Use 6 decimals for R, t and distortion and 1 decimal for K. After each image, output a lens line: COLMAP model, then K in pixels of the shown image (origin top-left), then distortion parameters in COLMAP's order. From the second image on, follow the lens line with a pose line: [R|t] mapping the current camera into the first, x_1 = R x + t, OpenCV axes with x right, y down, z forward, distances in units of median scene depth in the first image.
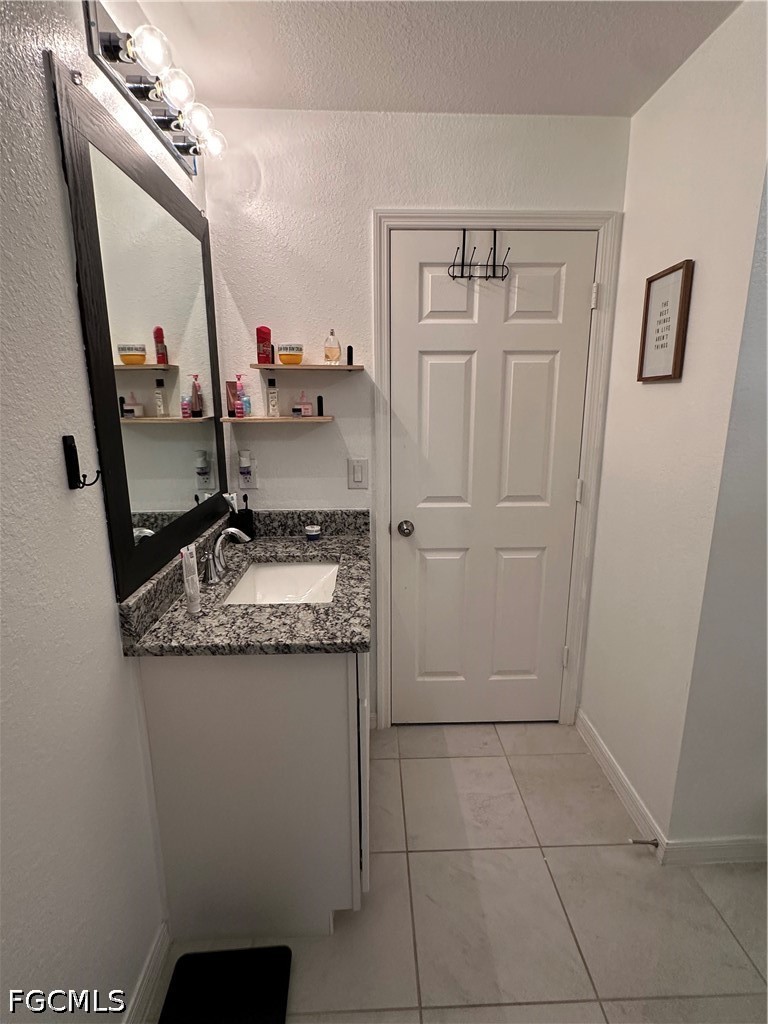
lens RADIAL K [[512.5, 0, 384.7], [0, 512.5, 511.9], [0, 0, 1]] dist [-0.004834, 0.000835]
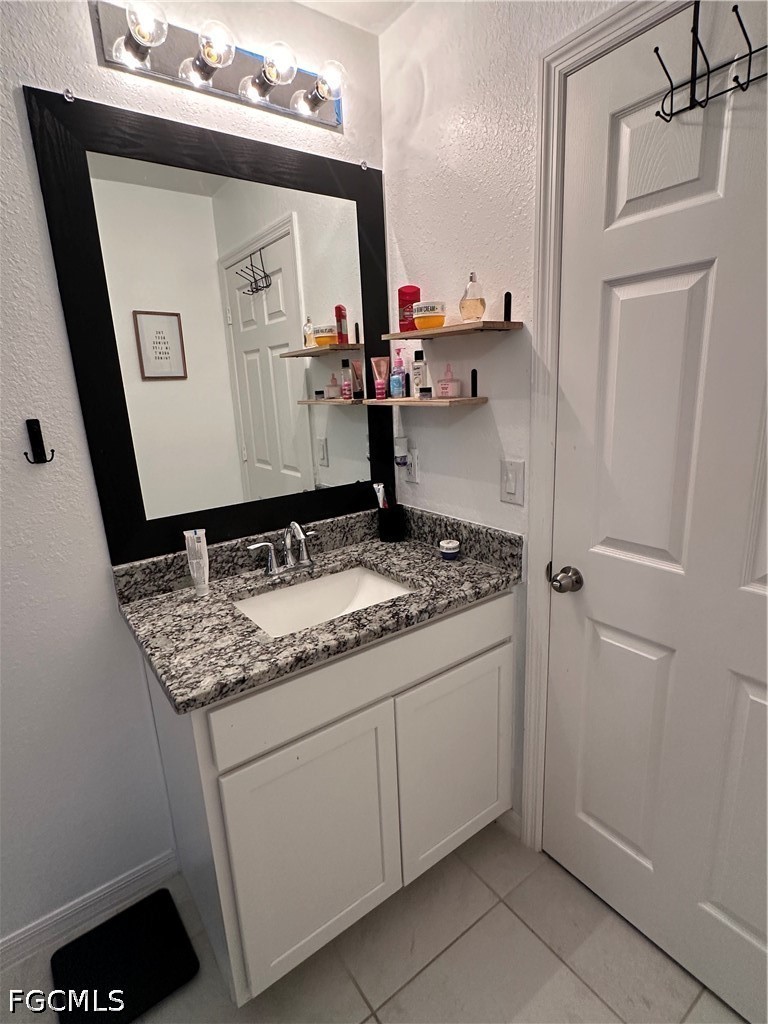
lens RADIAL K [[512.5, 0, 384.7], [0, 512.5, 511.9], [0, 0, 1]] dist [-0.004834, 0.000835]
pose [[0.562476, 0.181940, -0.806547, 0.435930], [-0.141924, 0.982256, 0.122600, -0.100264], [0.814542, 0.045508, 0.578317, 0.493904]]
